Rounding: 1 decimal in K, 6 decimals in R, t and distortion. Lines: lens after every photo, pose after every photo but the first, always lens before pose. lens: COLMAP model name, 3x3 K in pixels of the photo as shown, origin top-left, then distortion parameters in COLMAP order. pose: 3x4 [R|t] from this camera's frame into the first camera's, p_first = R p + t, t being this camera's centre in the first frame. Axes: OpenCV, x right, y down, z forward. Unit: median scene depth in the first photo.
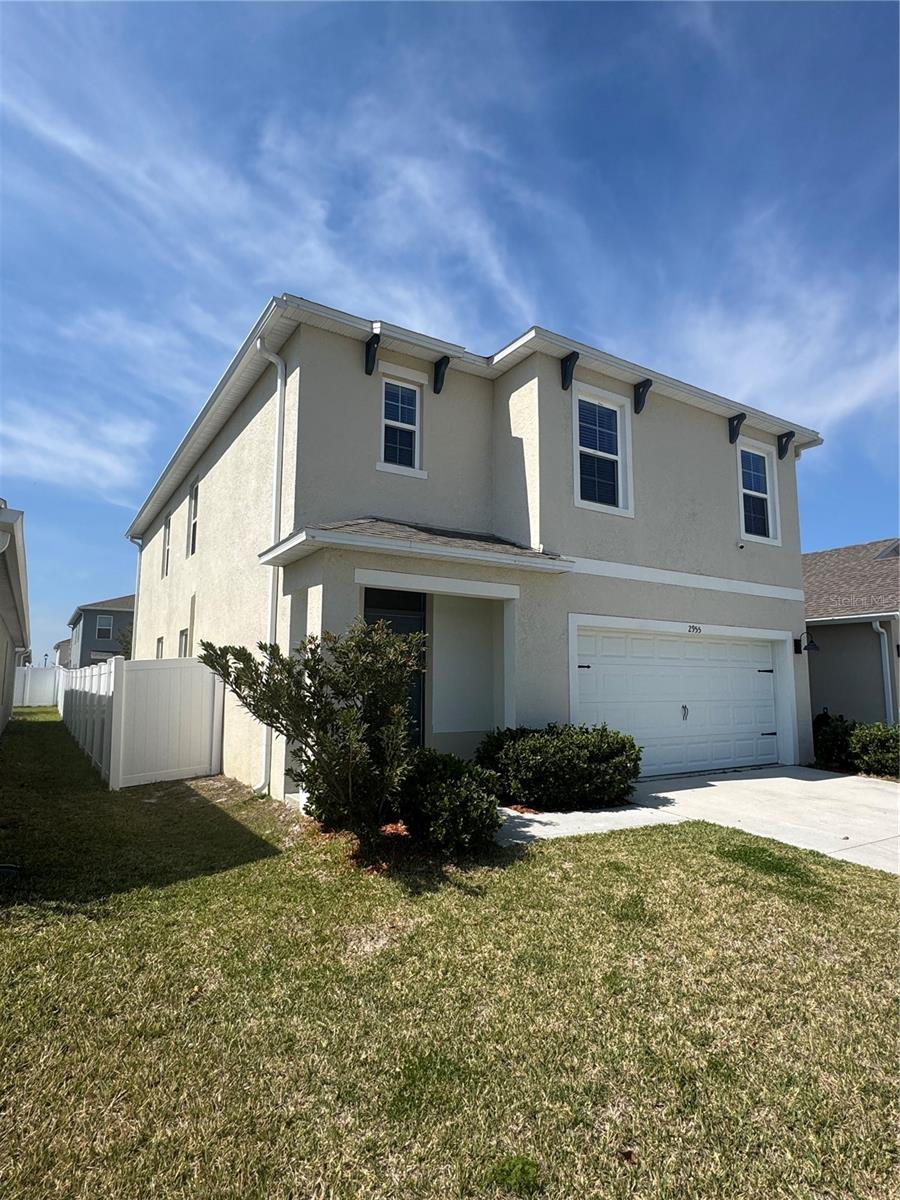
lens RADIAL K [[685.0, 0, 458.9], [0, 685.0, 599.1], [0, 0, 1]] dist [-0.003699, 0.001428]
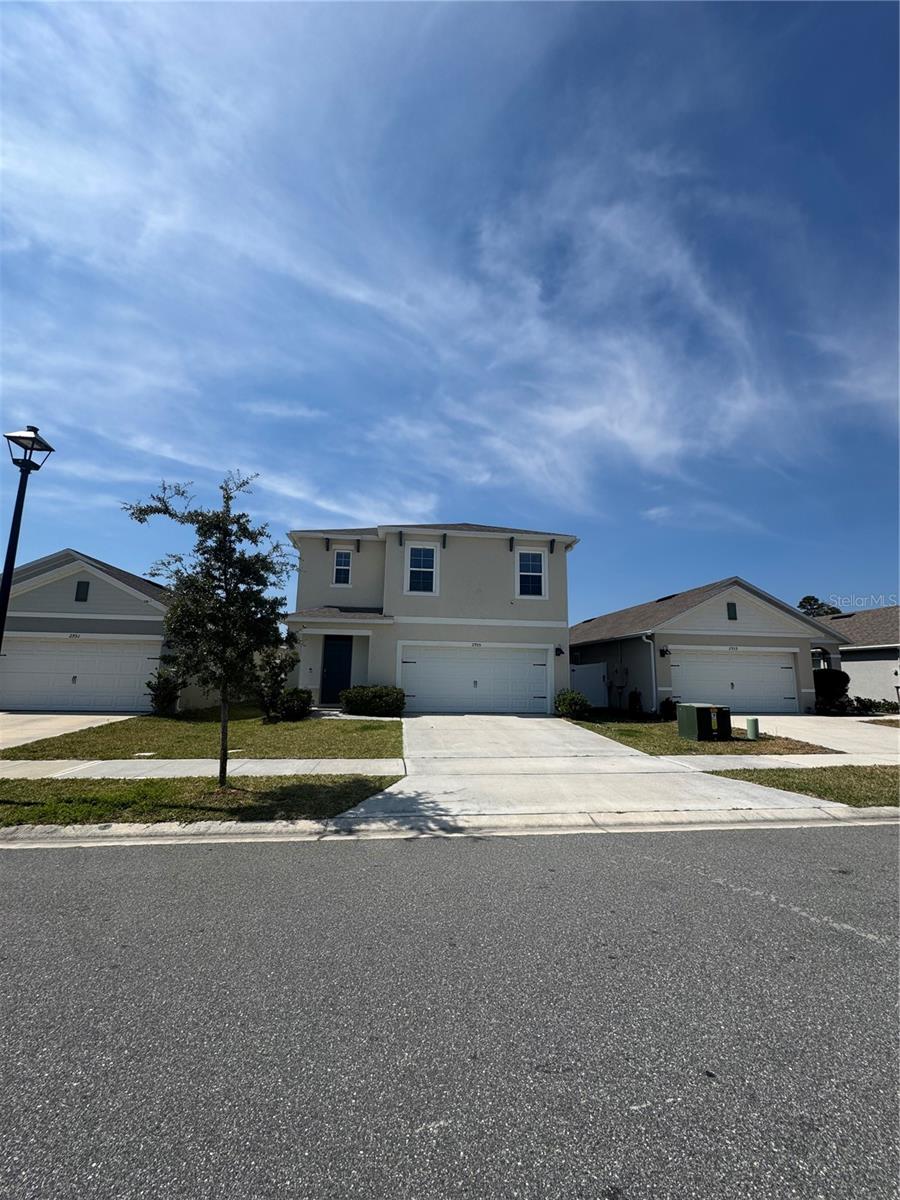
lens RADIAL K [[479.9, 0, 448.9], [0, 479.9, 603.0], [0, 0, 1]] dist [-0.003276, 0.000887]
pose [[0.900588, -0.060703, -0.430415, 0.979664], [0.043690, 0.997827, -0.049312, -0.016790], [0.432473, 0.025605, 0.901283, -0.416299]]
